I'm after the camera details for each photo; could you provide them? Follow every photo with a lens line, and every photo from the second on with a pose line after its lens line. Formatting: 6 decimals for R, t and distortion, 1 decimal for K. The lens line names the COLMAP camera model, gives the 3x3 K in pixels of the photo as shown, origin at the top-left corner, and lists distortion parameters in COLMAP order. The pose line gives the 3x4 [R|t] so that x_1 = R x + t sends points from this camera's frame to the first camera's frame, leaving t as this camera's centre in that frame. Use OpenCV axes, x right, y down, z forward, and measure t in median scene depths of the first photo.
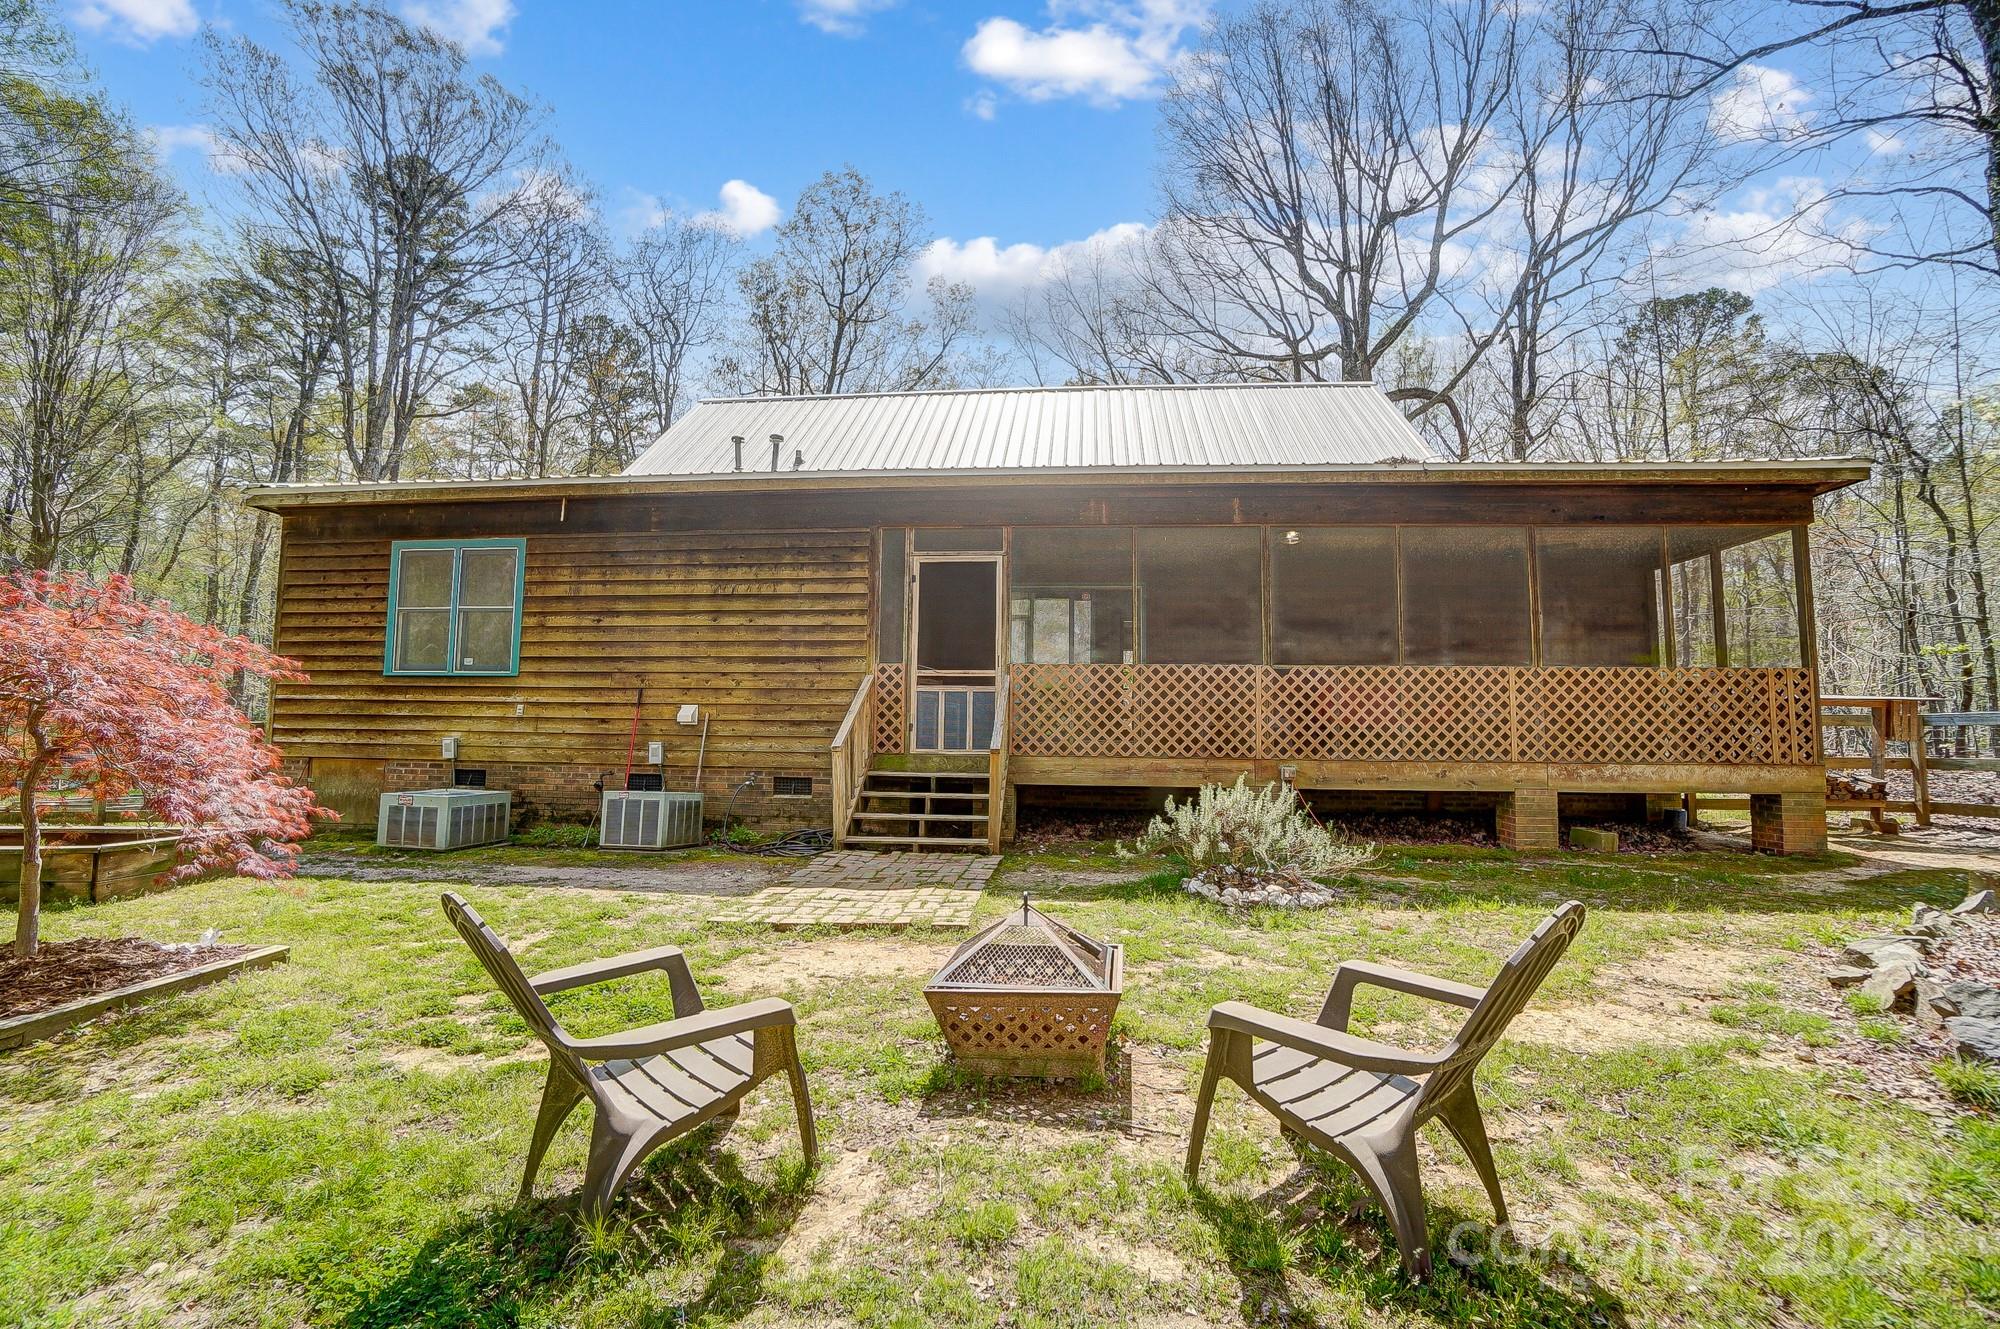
lens RADIAL K [[884.4, 0, 1007.3], [0, 884.4, 651.4], [0, 0, 1]] dist [-0.032168, 0.001824]
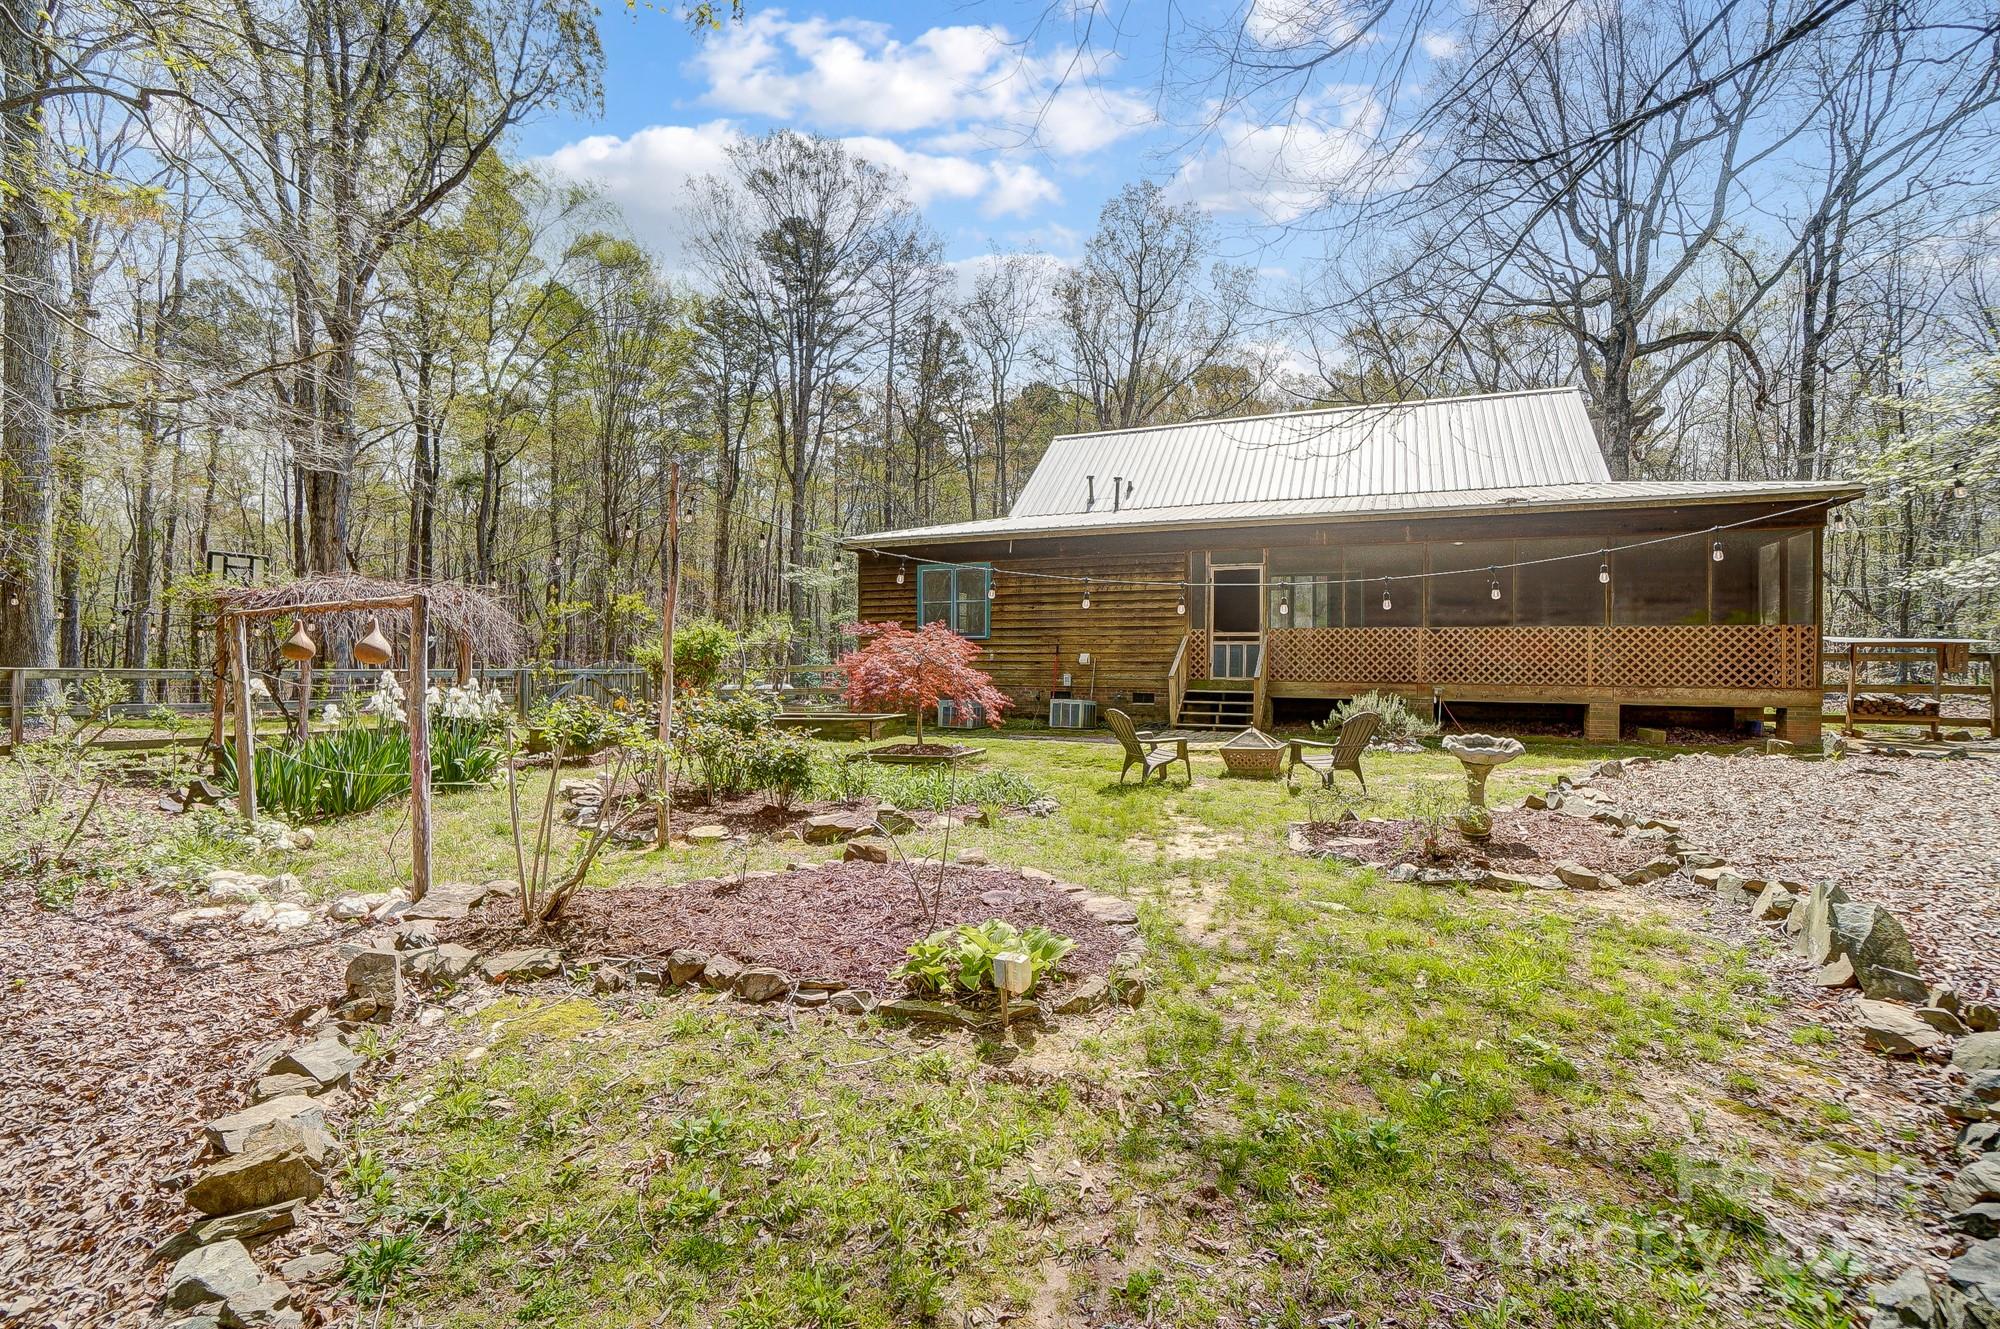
lens RADIAL K [[884.4, 0, 1004.5], [0, 884.4, 662.7], [0, 0, 1]] dist [-0.032168, 0.001824]
pose [[0.945818, -0.005813, -0.324644, 0.079874], [0.035675, 0.995647, 0.086109, -0.091055], [0.322730, -0.093026, 0.941908, -0.844188]]
